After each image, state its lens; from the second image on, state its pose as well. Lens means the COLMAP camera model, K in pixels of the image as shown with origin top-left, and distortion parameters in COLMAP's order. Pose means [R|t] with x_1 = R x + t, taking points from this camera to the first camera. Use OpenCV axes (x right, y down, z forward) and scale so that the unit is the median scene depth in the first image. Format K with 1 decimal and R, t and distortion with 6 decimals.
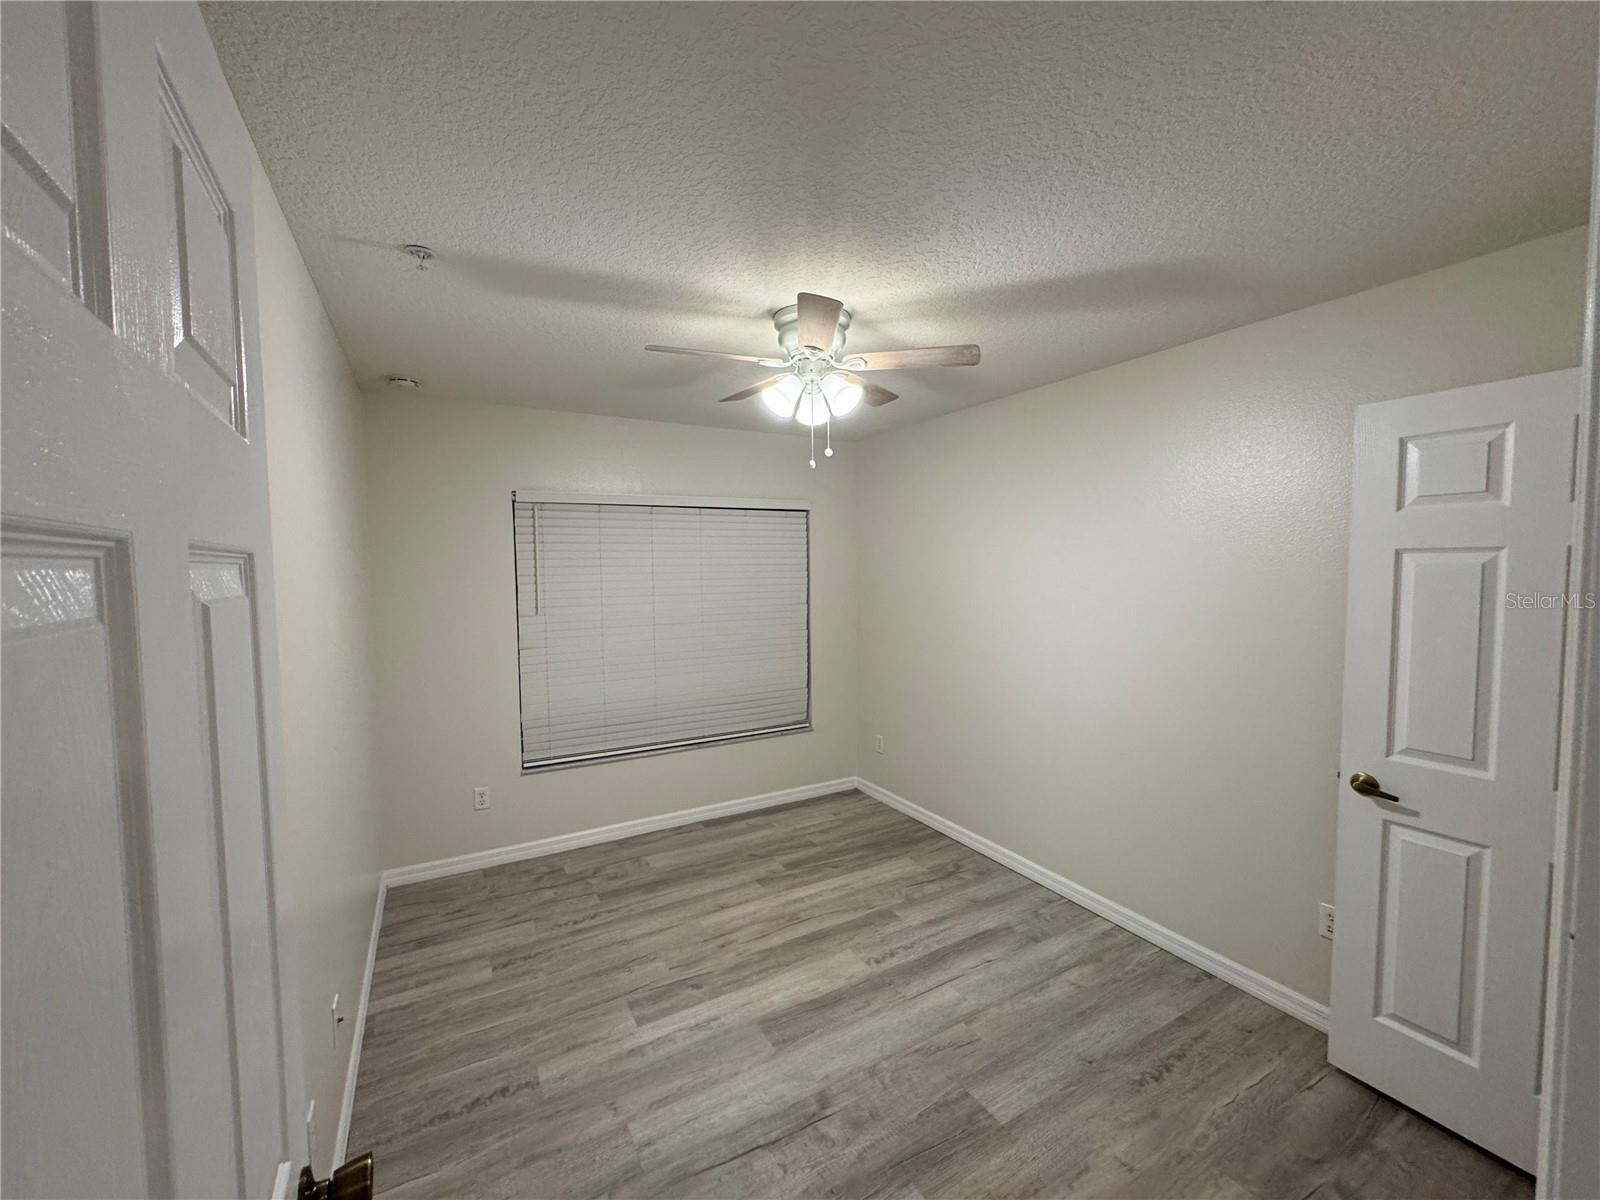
lens RADIAL K [[645.5, 0, 809.9], [0, 645.5, 604.0], [0, 0, 1]] dist [-0.003666, 0.000755]
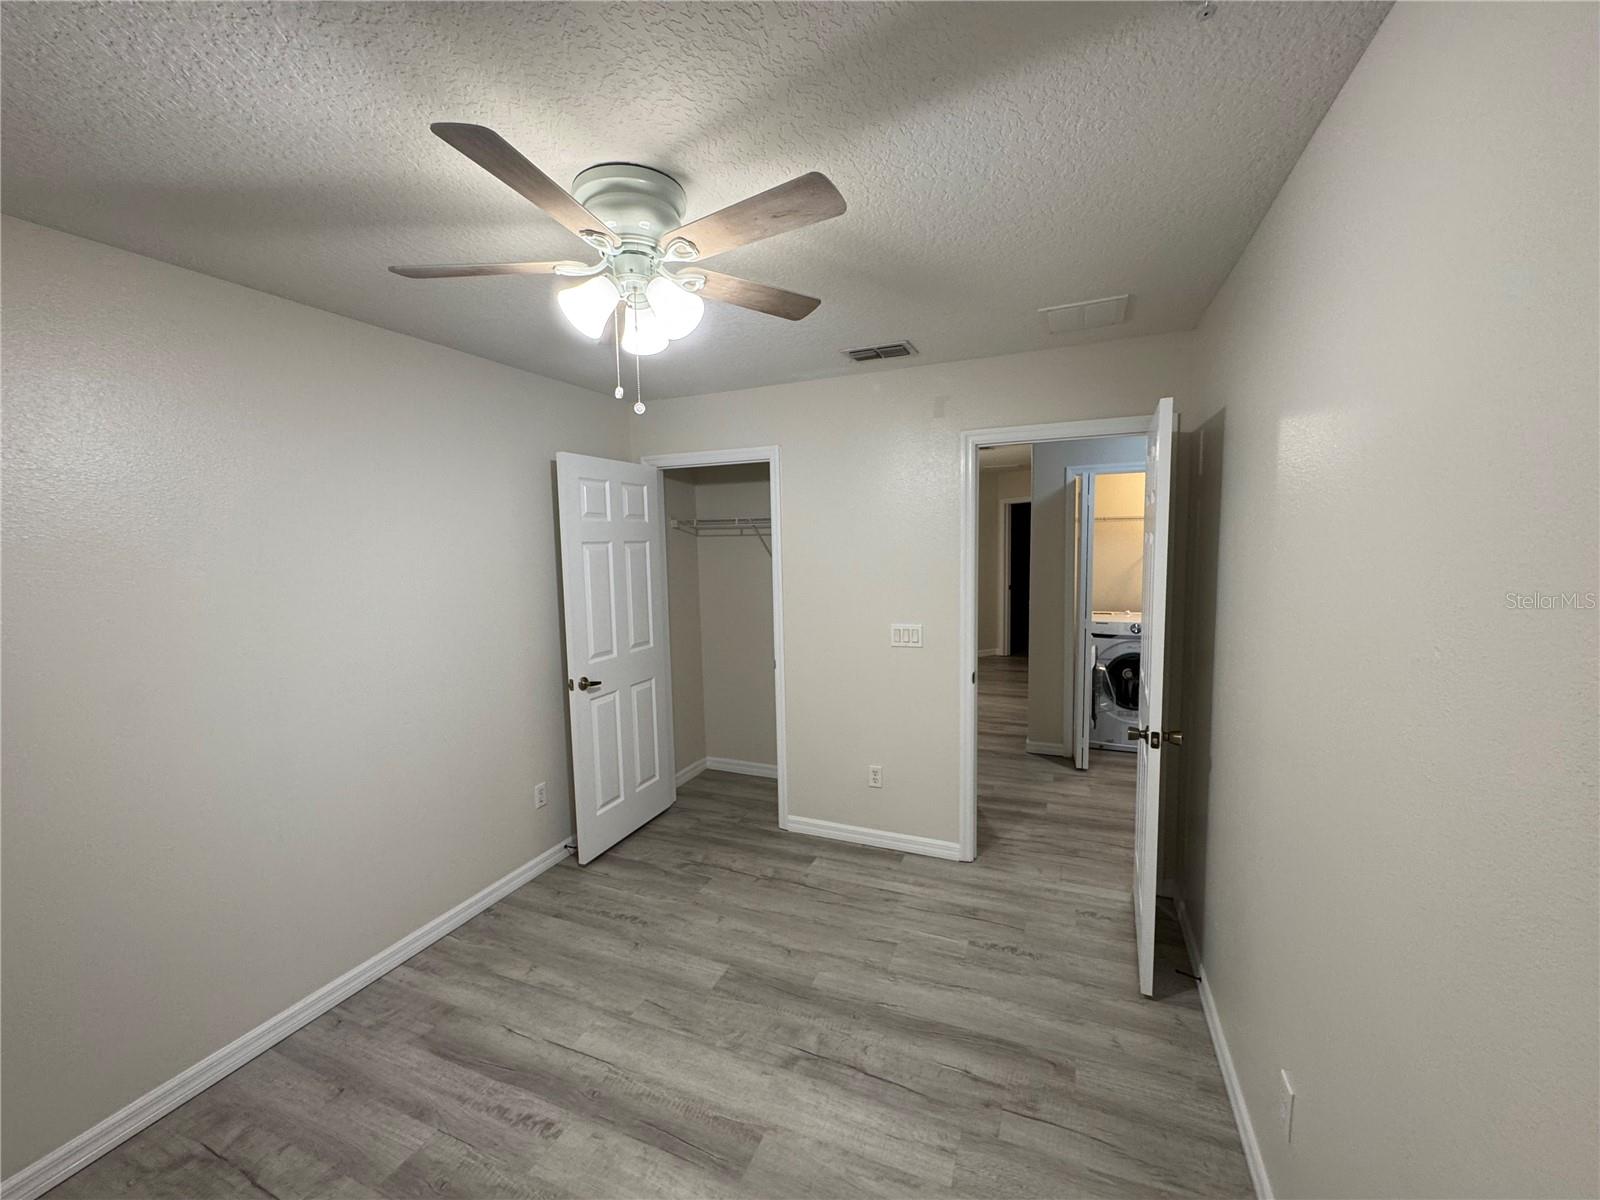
lens RADIAL K [[645.5, 0, 792.4], [0, 645.5, 597.0], [0, 0, 1]] dist [-0.003666, 0.000755]
pose [[-0.598755, -0.049867, 0.799379, -0.747833], [0.076418, 0.989950, 0.118994, -0.093140], [-0.797279, 0.132335, -0.588926, 1.454705]]
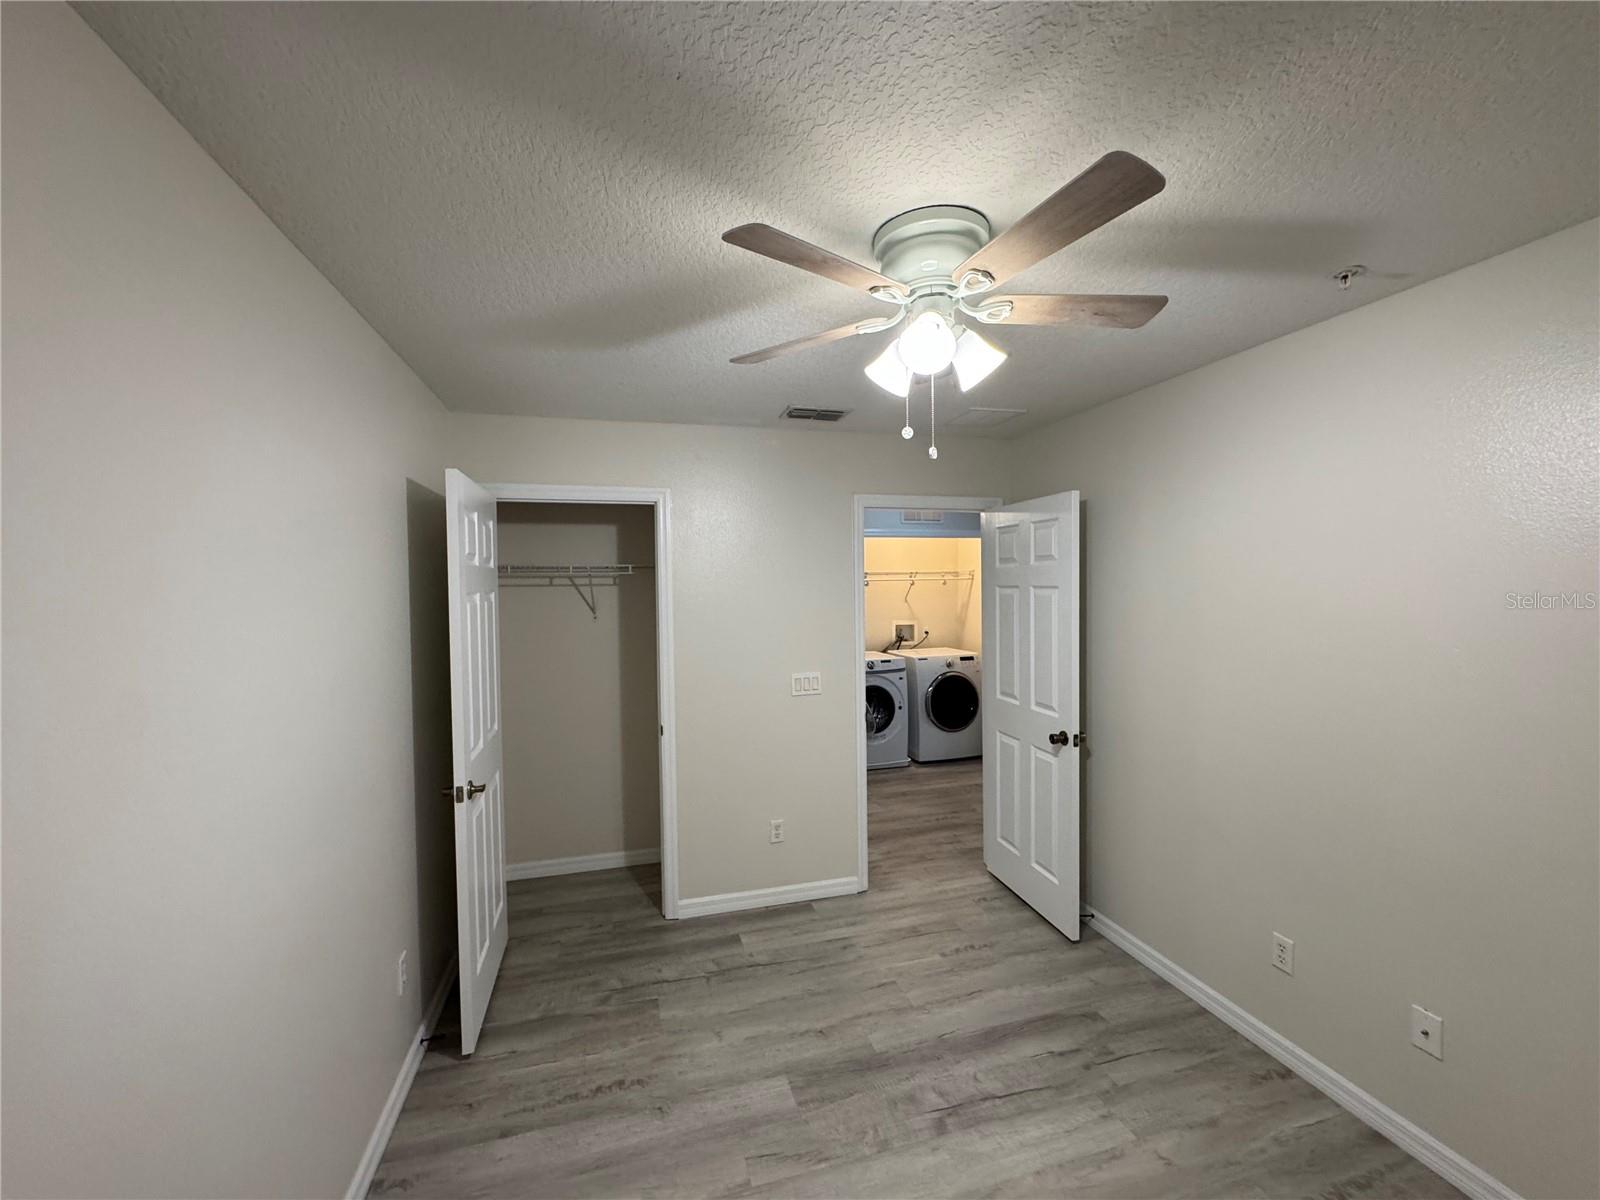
lens RADIAL K [[645.5, 0, 803.7], [0, 645.5, 597.6], [0, 0, 1]] dist [-0.003666, 0.000755]
pose [[-0.969538, 0.016112, 0.244412, -0.031092], [0.036676, 0.996135, 0.079817, -0.138987], [-0.242181, 0.086350, -0.966381, 1.883945]]
